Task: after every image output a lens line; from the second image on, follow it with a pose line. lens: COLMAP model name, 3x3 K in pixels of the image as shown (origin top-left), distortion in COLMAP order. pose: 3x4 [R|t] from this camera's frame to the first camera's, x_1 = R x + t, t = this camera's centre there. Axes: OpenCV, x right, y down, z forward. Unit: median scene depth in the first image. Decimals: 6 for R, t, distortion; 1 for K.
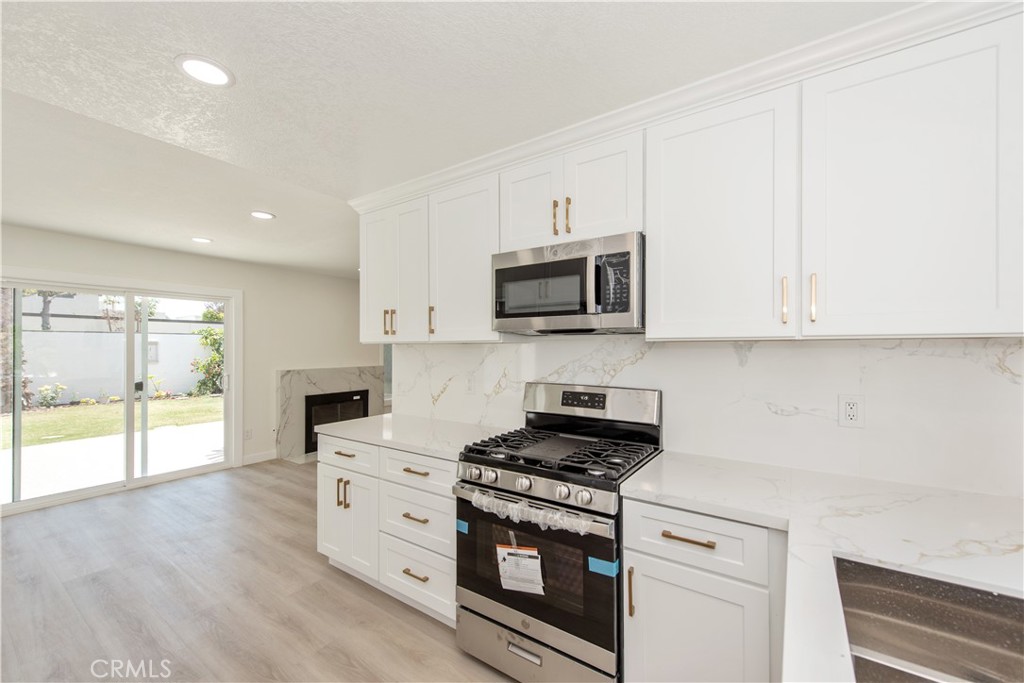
lens RADIAL K [[408.8, 0, 506.9], [0, 408.8, 345.2], [0, 0, 1]] dist [0.006443, 0.000072]
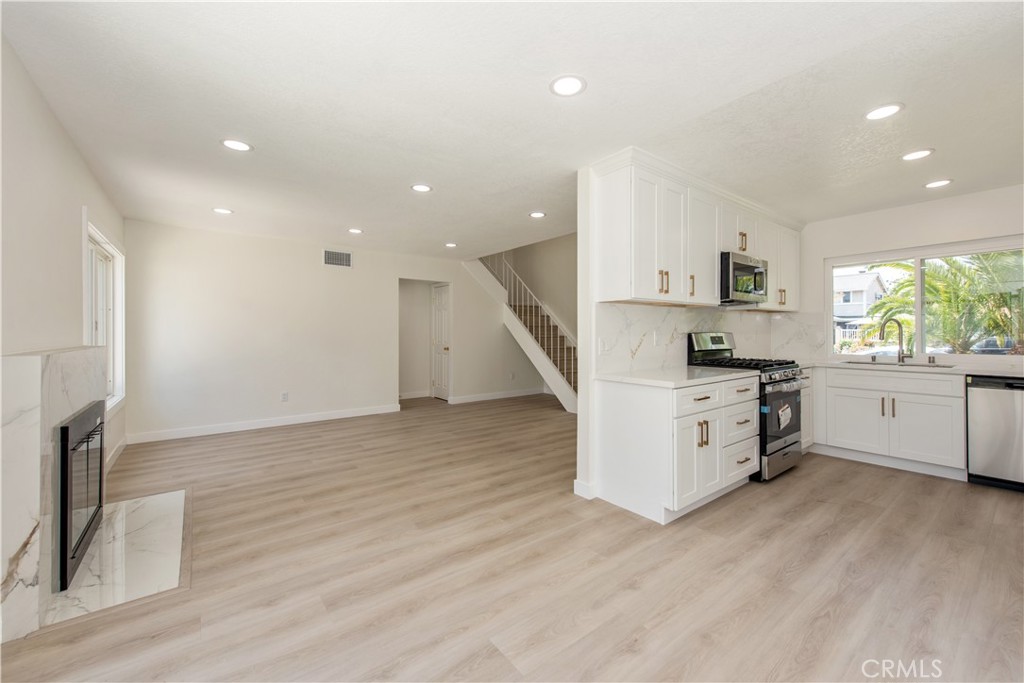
lens RADIAL K [[412.0, 0, 515.2], [0, 412.0, 332.2], [0, 0, 1]] dist [0.002609, -0.000002]
pose [[0.295081, 0.002131, 0.955470, -1.736390], [-0.002753, 0.999995, -0.001380, 0.096849], [-0.955468, -0.002224, 0.295085, 1.245913]]
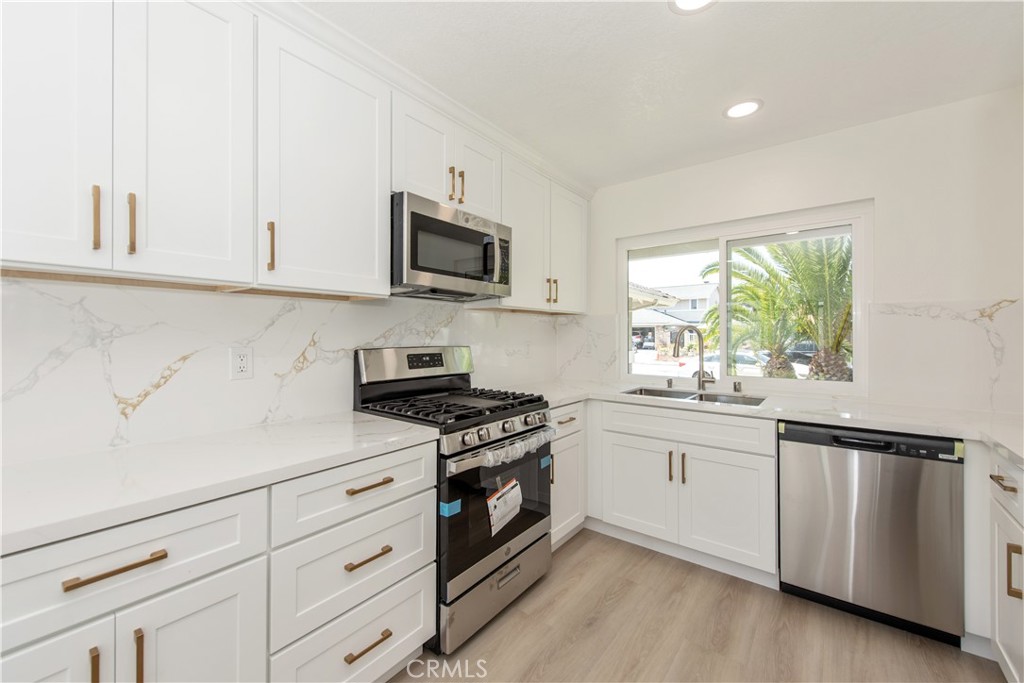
lens RADIAL K [[412.9, 0, 510.6], [0, 412.9, 335.5], [0, 0, 1]] dist [0.016249, -0.000020]
pose [[0.048008, -0.000961, 0.998846, -0.805062], [-0.007402, 0.999972, 0.001318, 0.063318], [-0.998820, -0.007456, 0.048000, 0.694060]]
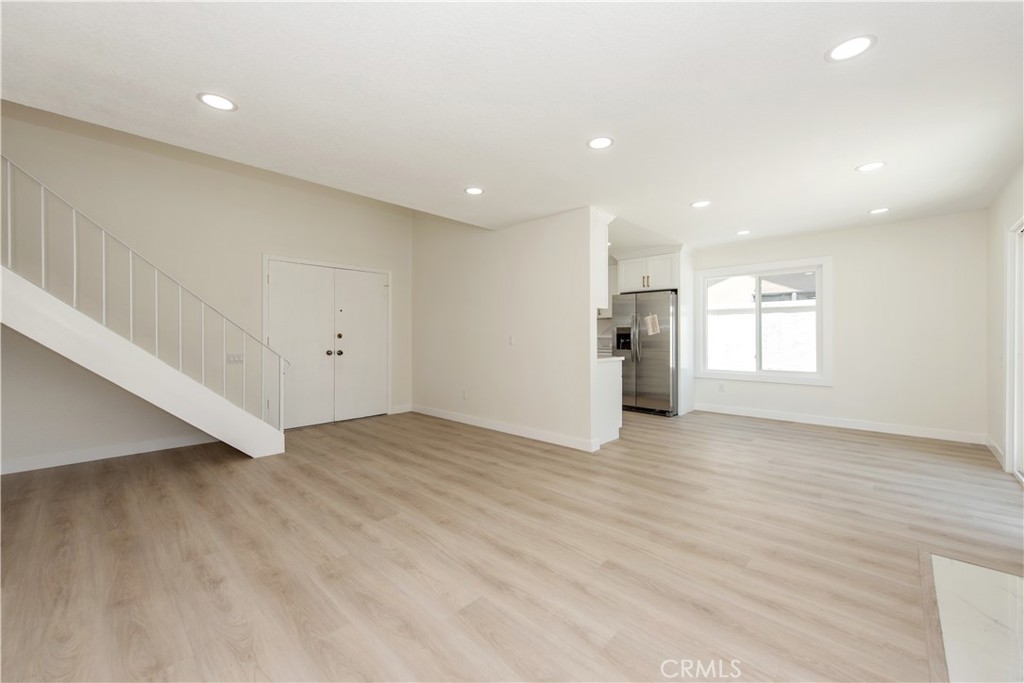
lens RADIAL K [[406.0, 0, 510.4], [0, 406.0, 337.7], [0, 0, 1]] dist [0.000737, 0.000000]
pose [[-0.989365, 0.000980, 0.145452, -0.291925], [0.000710, 0.999998, -0.001905, 0.130178], [-0.145453, -0.001781, -0.989363, 3.246407]]
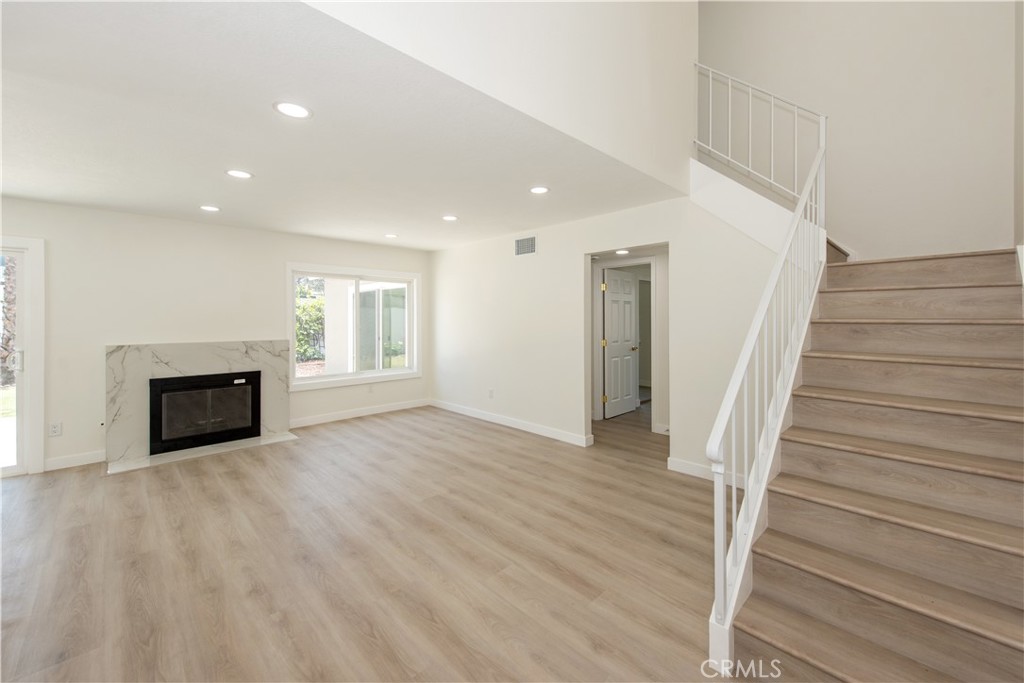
lens RADIAL K [[406.5, 0, 513.1], [0, 406.5, 318.1], [0, 0, 1]] dist [0.001212, 0.000061]
pose [[0.983592, -0.000056, -0.180407, 0.727855], [0.000642, 0.999995, 0.003185, 0.017988], [0.180406, -0.003249, 0.983587, 0.891720]]
